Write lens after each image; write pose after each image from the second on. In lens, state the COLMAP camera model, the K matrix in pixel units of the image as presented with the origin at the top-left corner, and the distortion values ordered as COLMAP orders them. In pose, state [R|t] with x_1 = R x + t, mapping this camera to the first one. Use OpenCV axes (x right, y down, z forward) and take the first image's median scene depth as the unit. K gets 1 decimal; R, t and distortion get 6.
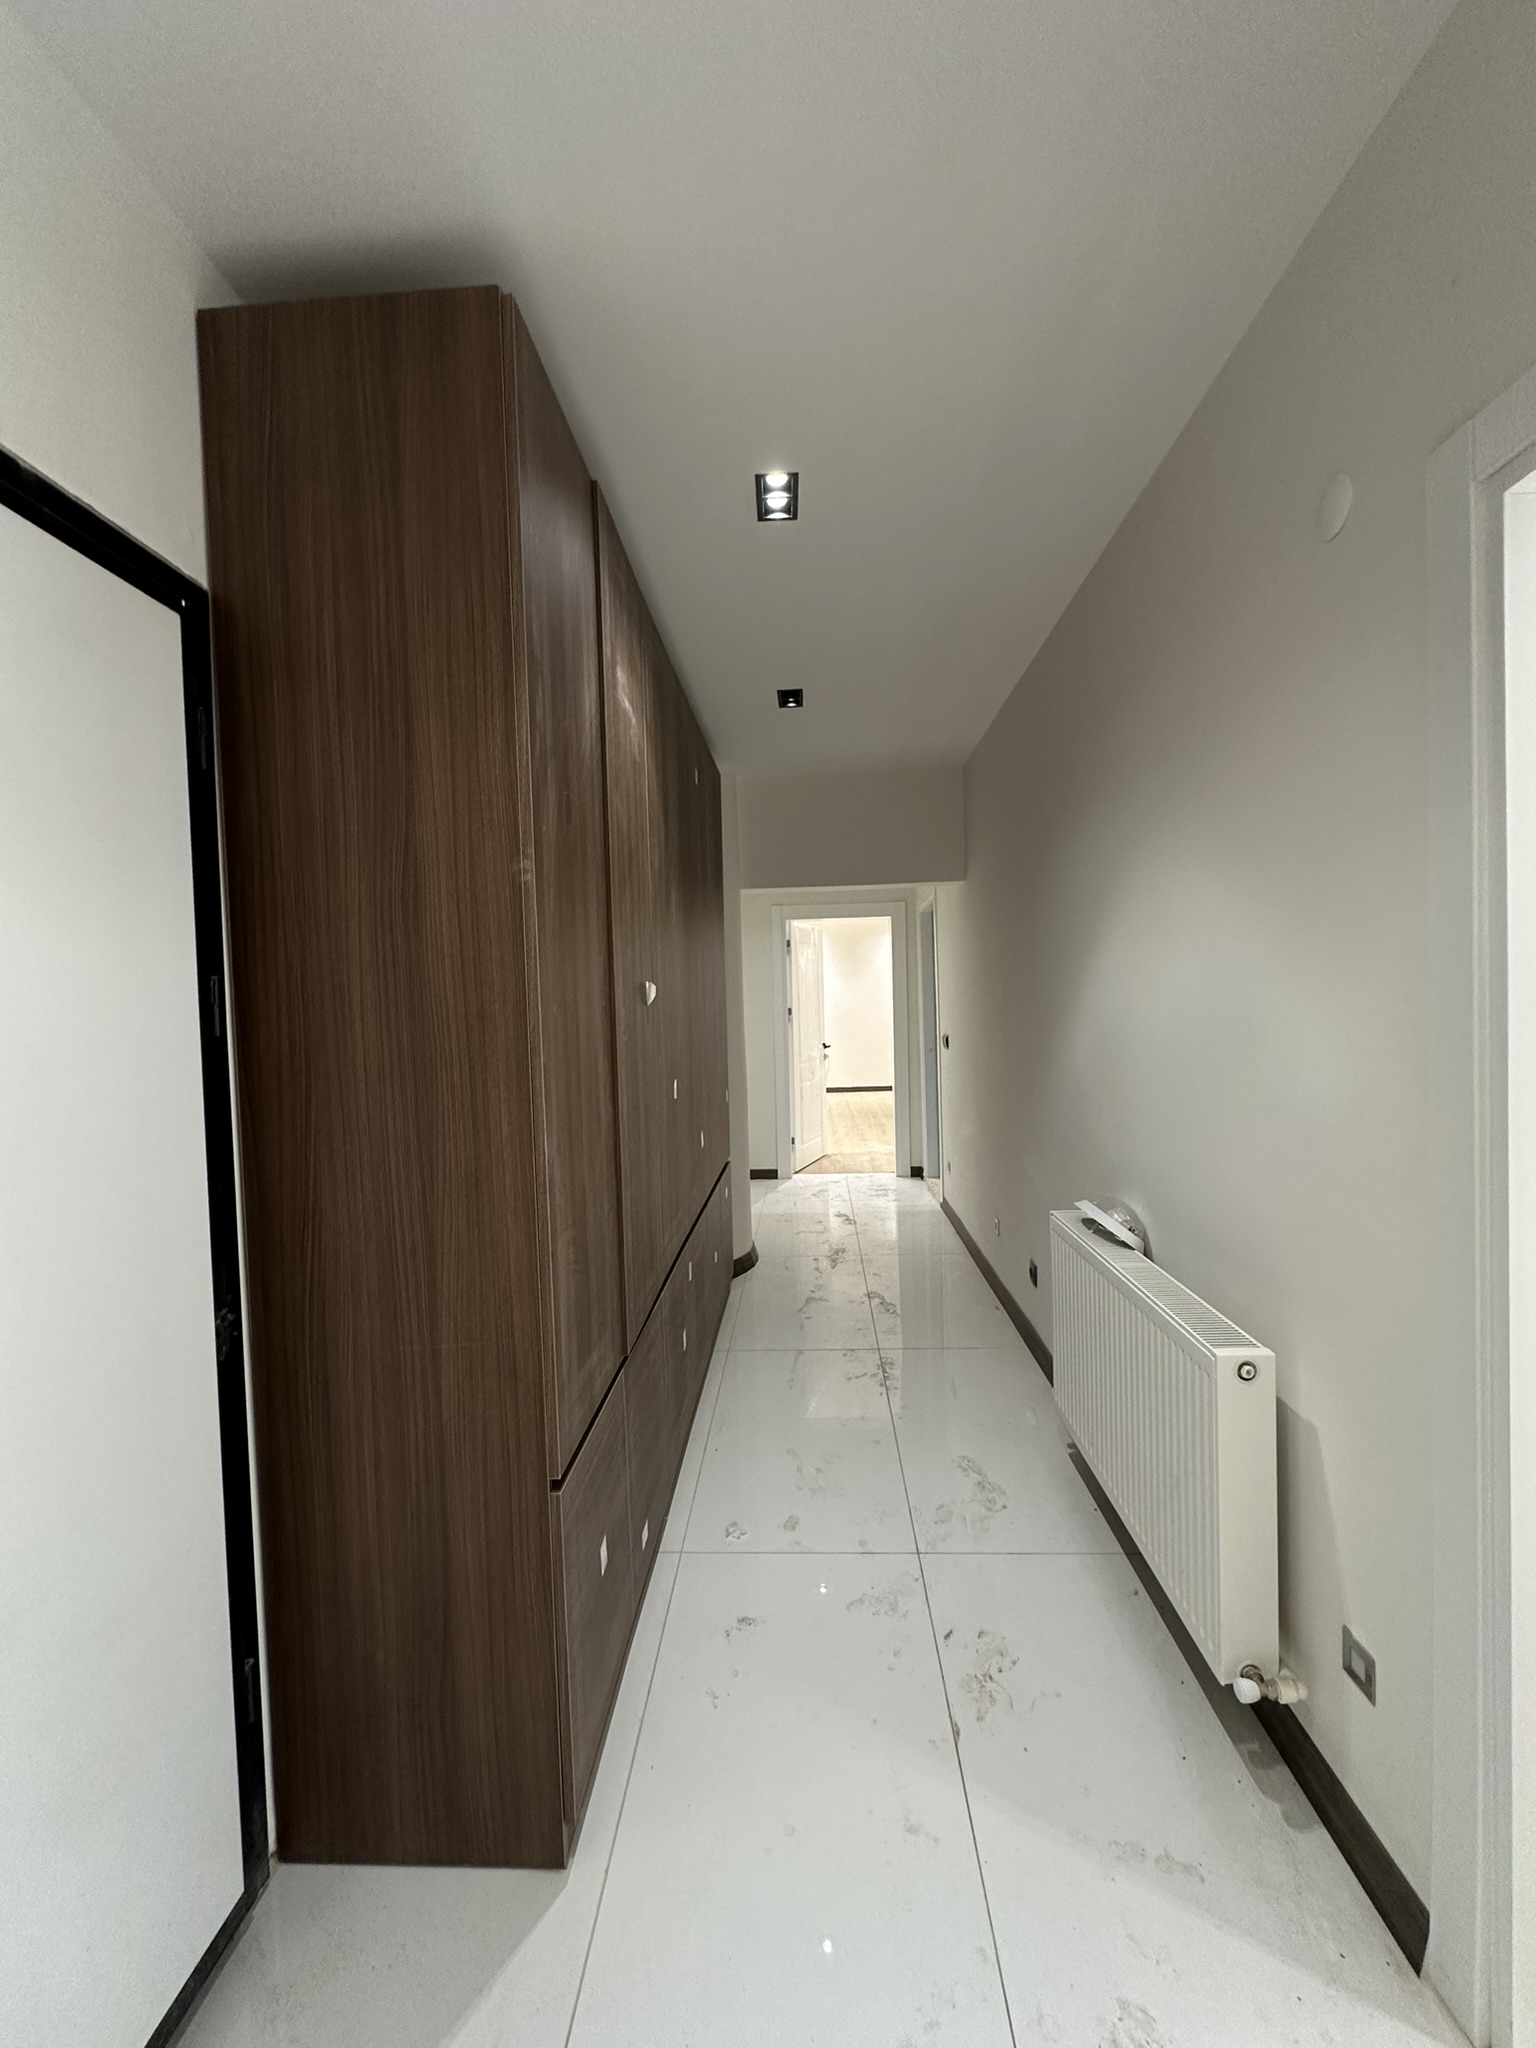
lens RADIAL K [[815.6, 0, 767.7], [0, 815.6, 1026.0], [0, 0, 1]] dist [-0.004866, 0.001251]
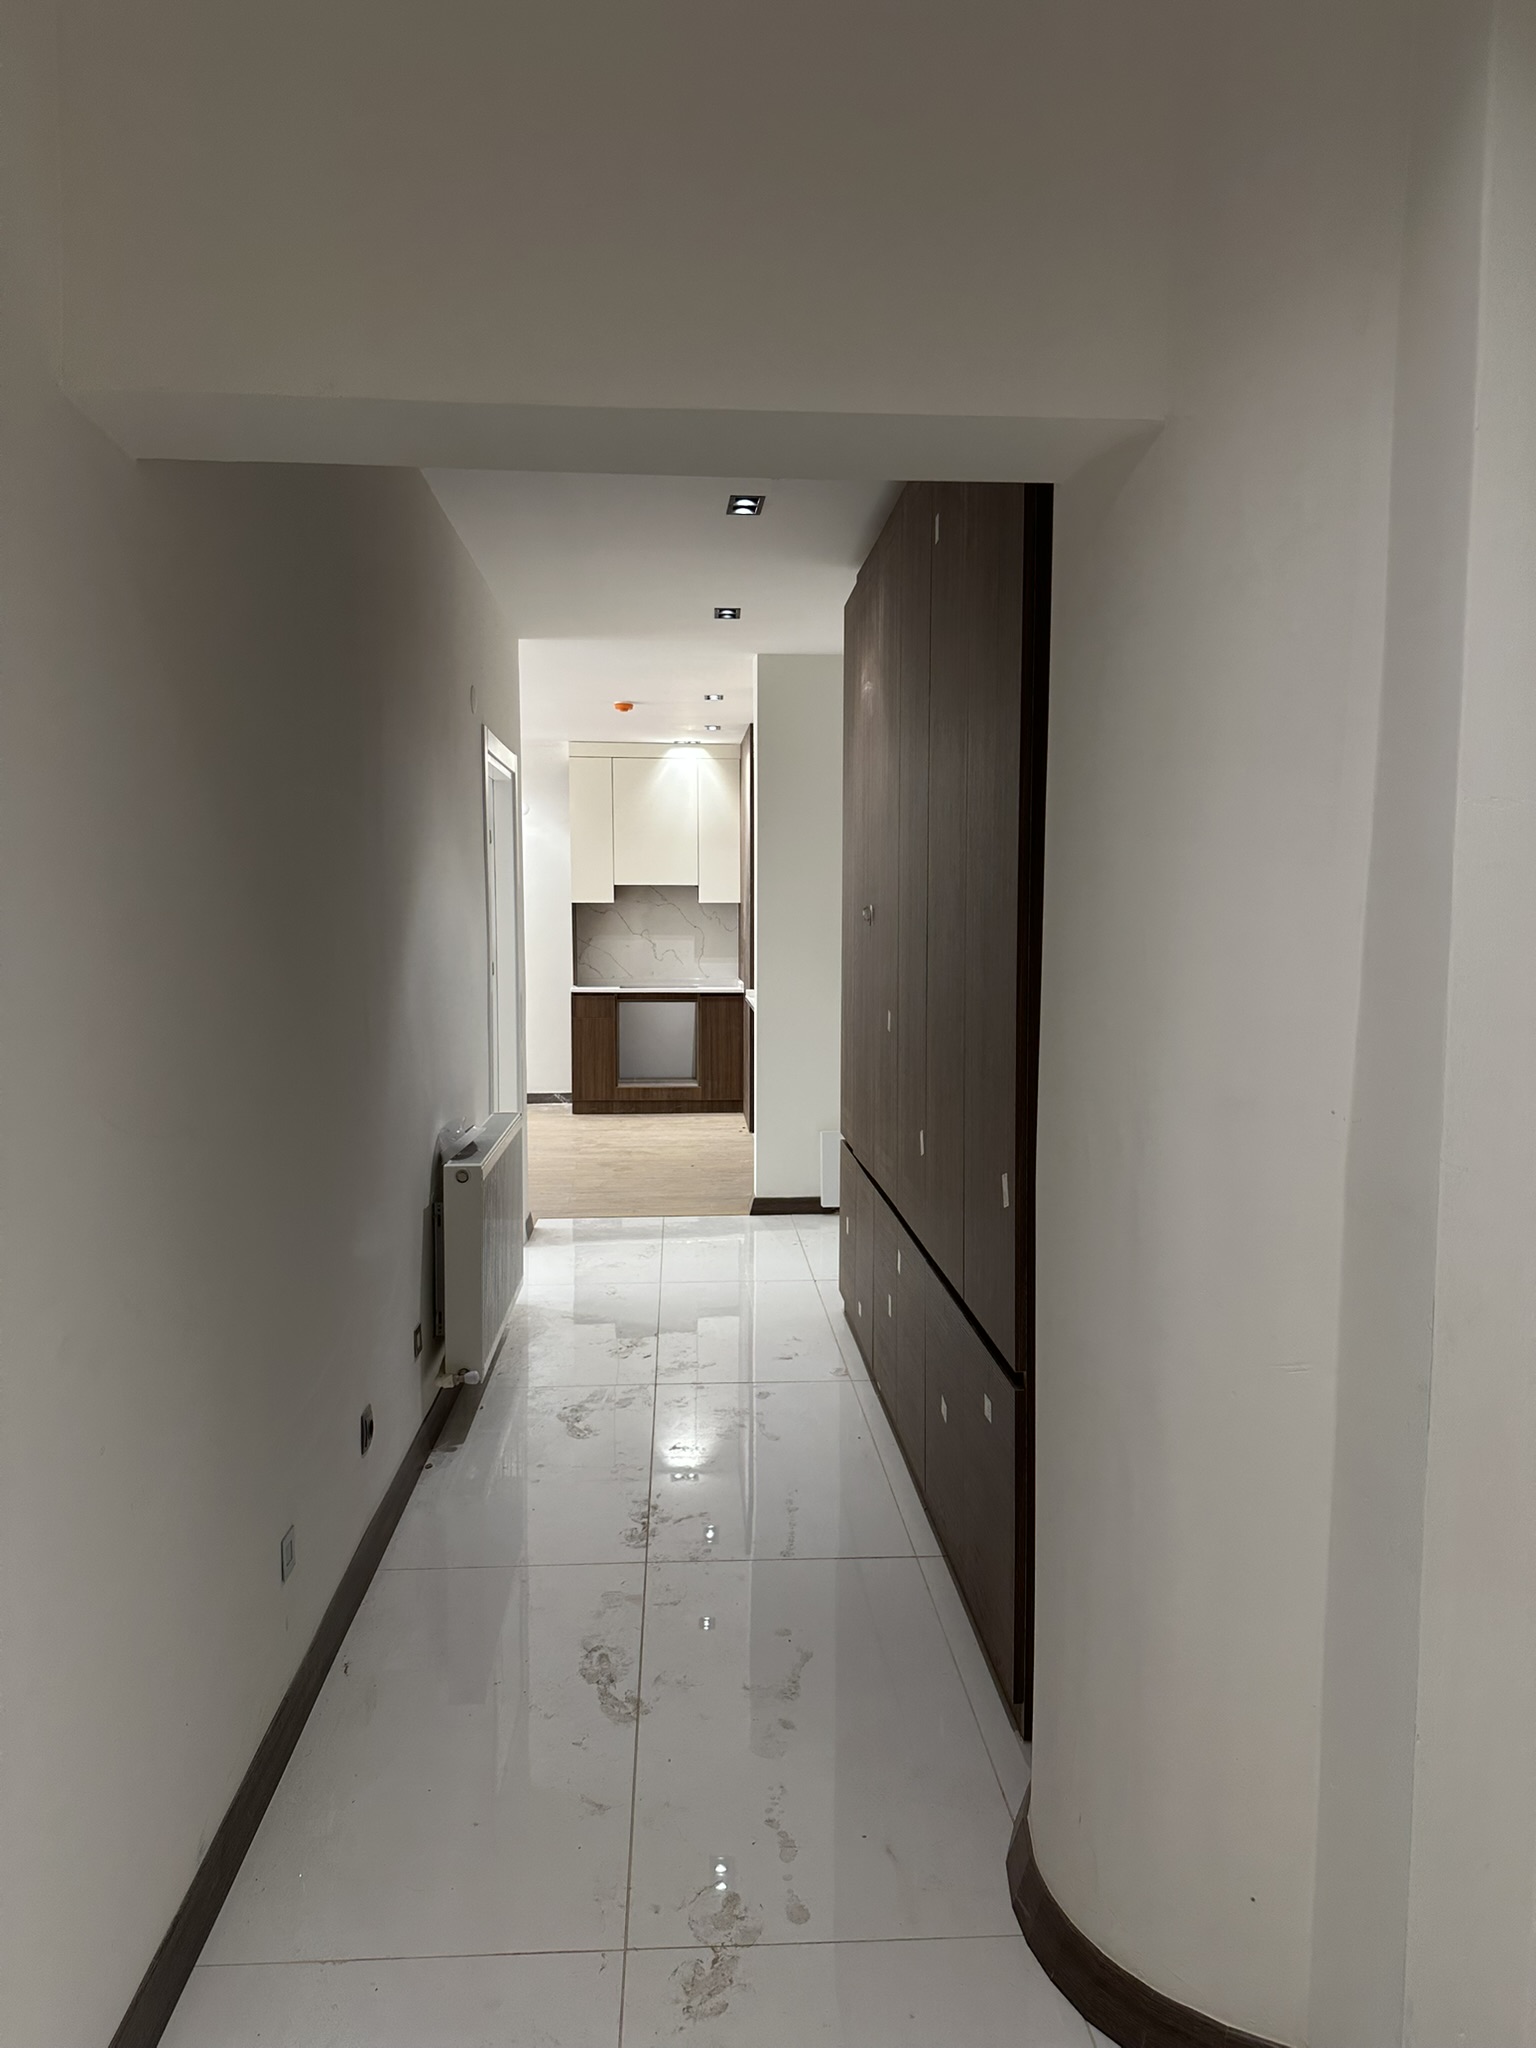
lens RADIAL K [[1430.5, 0, 777.0], [0, 1430.5, 1007.8], [0, 0, 1]] dist [0.017849, -0.047208]
pose [[-0.992306, 0.037545, -0.117978, 0.151335], [0.025782, 0.994684, 0.099695, -0.074222], [0.121094, 0.095886, -0.987999, 1.969390]]
